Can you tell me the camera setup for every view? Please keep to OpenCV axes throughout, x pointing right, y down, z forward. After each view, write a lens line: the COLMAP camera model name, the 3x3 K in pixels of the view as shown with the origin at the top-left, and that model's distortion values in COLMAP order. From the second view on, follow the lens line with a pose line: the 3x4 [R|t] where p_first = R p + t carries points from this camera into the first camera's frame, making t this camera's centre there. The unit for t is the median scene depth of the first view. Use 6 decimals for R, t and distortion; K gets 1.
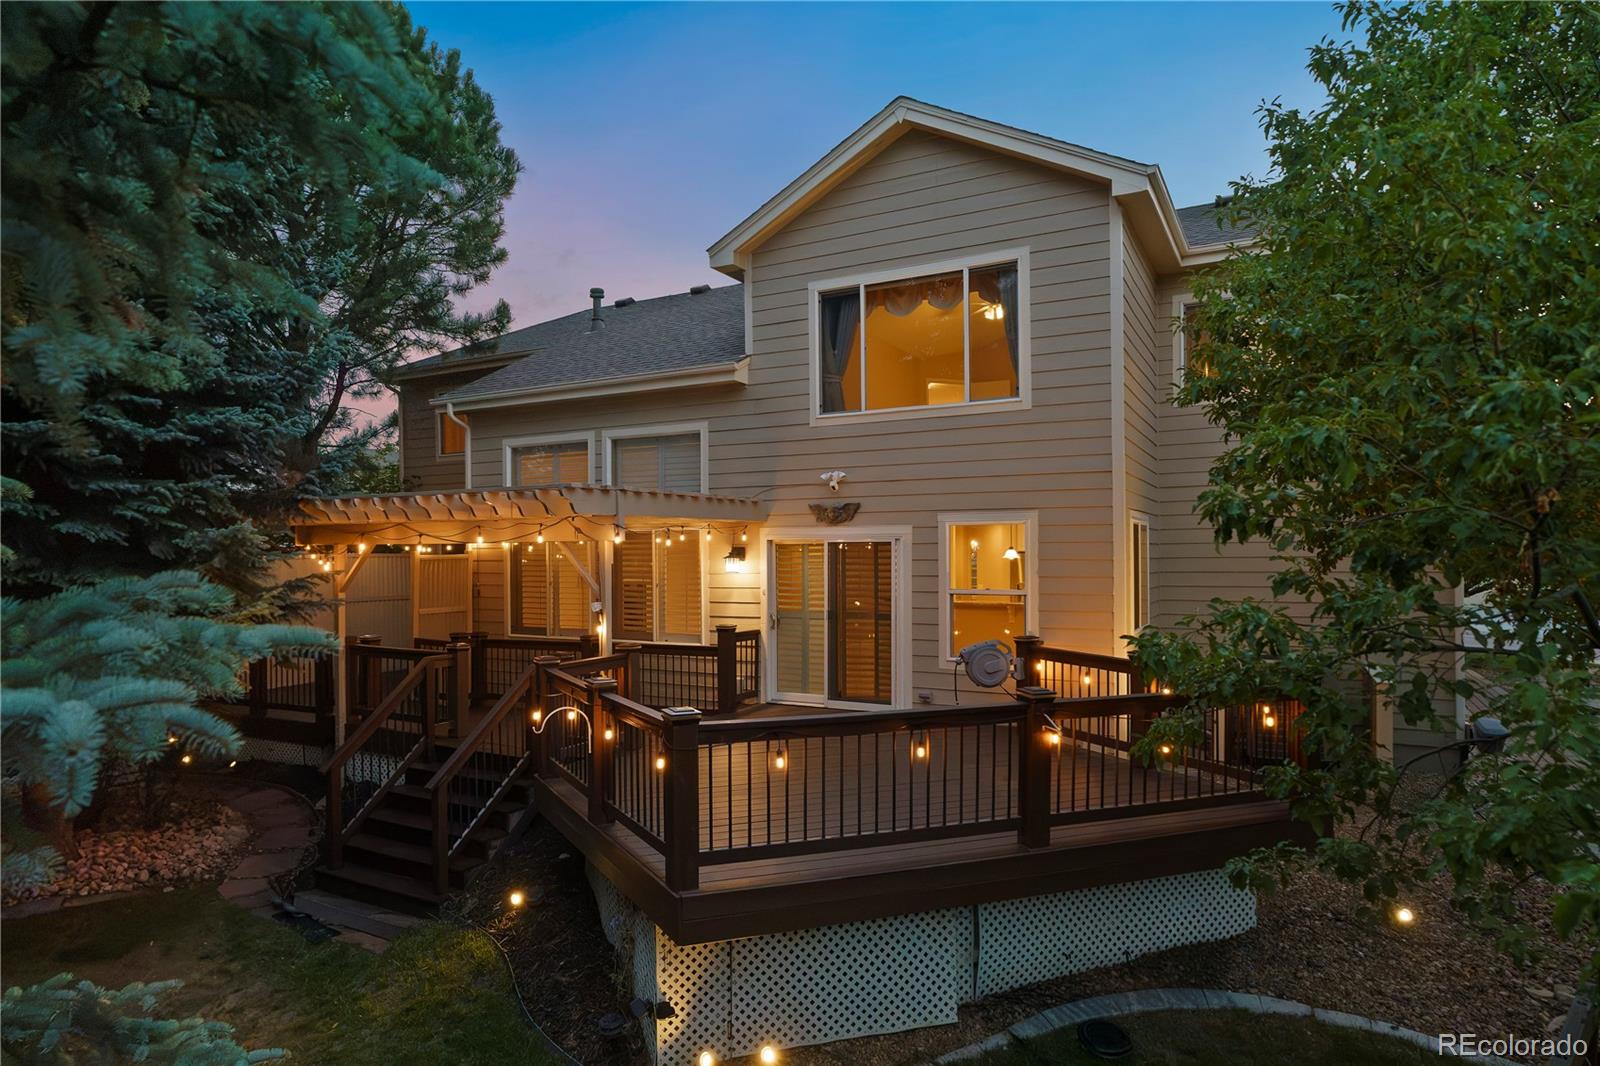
lens RADIAL K [[922.0, 0, 784.3], [0, 922.0, 557.8], [0, 0, 1]] dist [-0.005006, 0.001821]
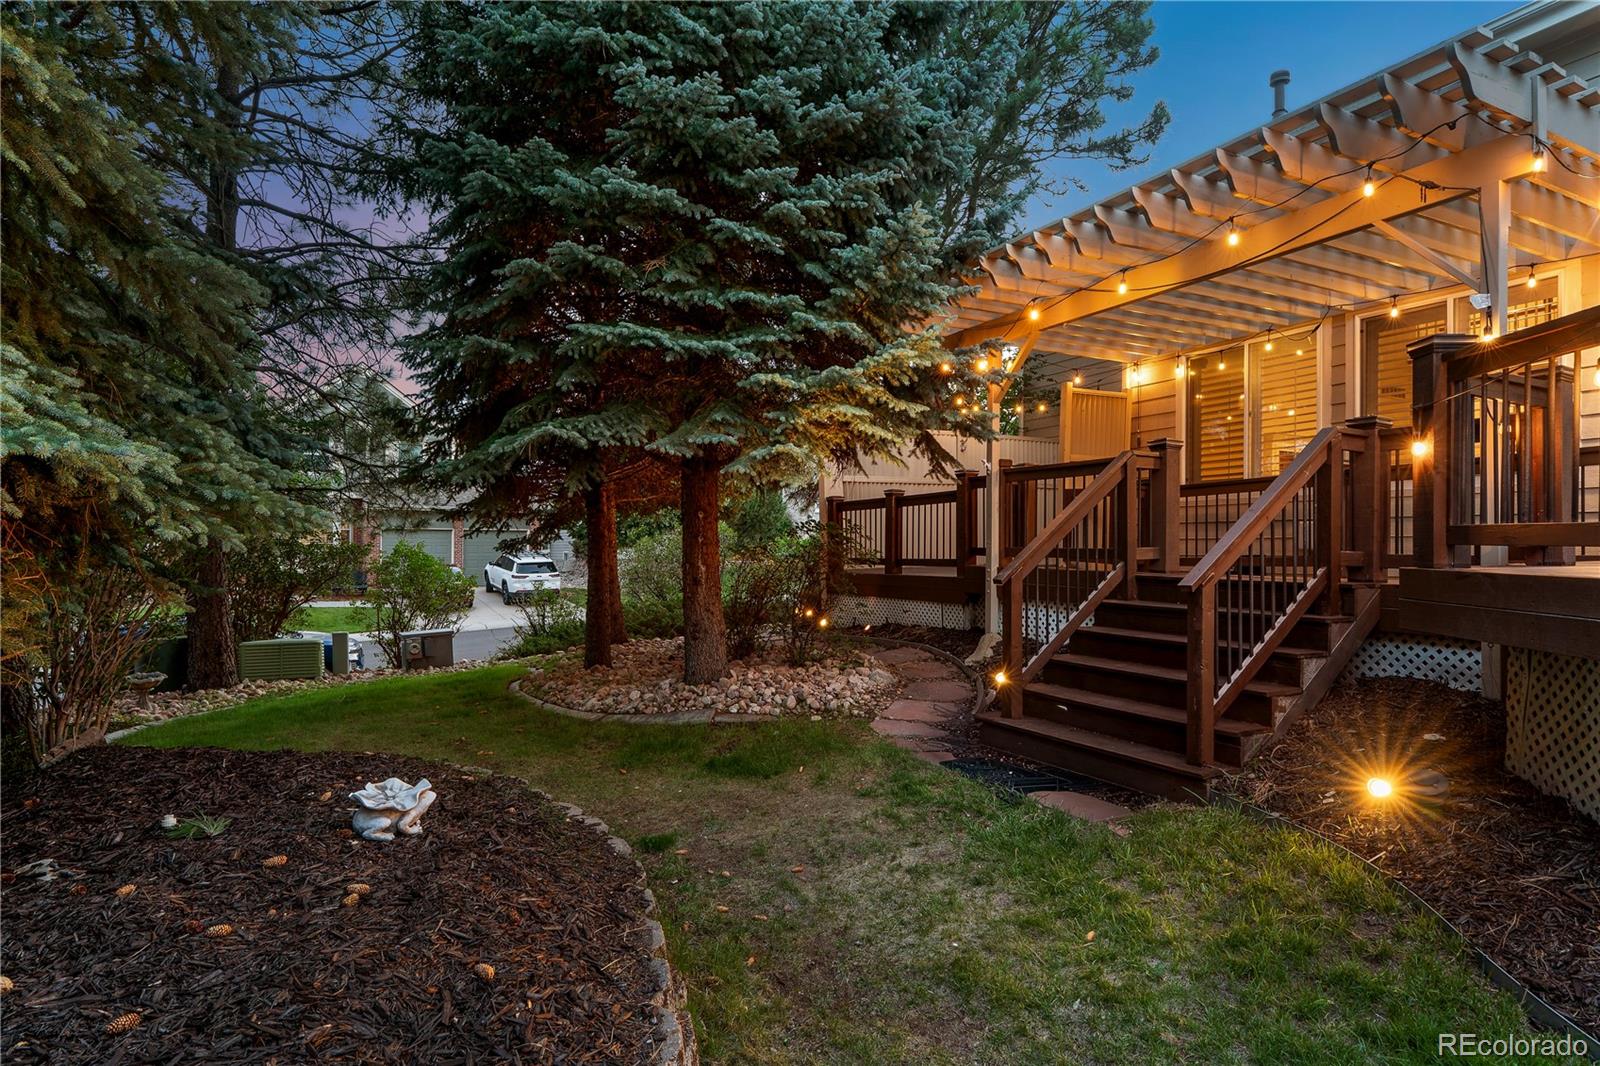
lens RADIAL K [[871.3, 0, 799.8], [0, 871.3, 536.4], [0, 0, 1]] dist [-0.005776, -0.000138]
pose [[0.832518, 0.007858, -0.553943, -0.252656], [-0.013709, 0.999885, -0.006418, 0.201643], [0.553829, 0.012937, 0.832530, 0.343858]]
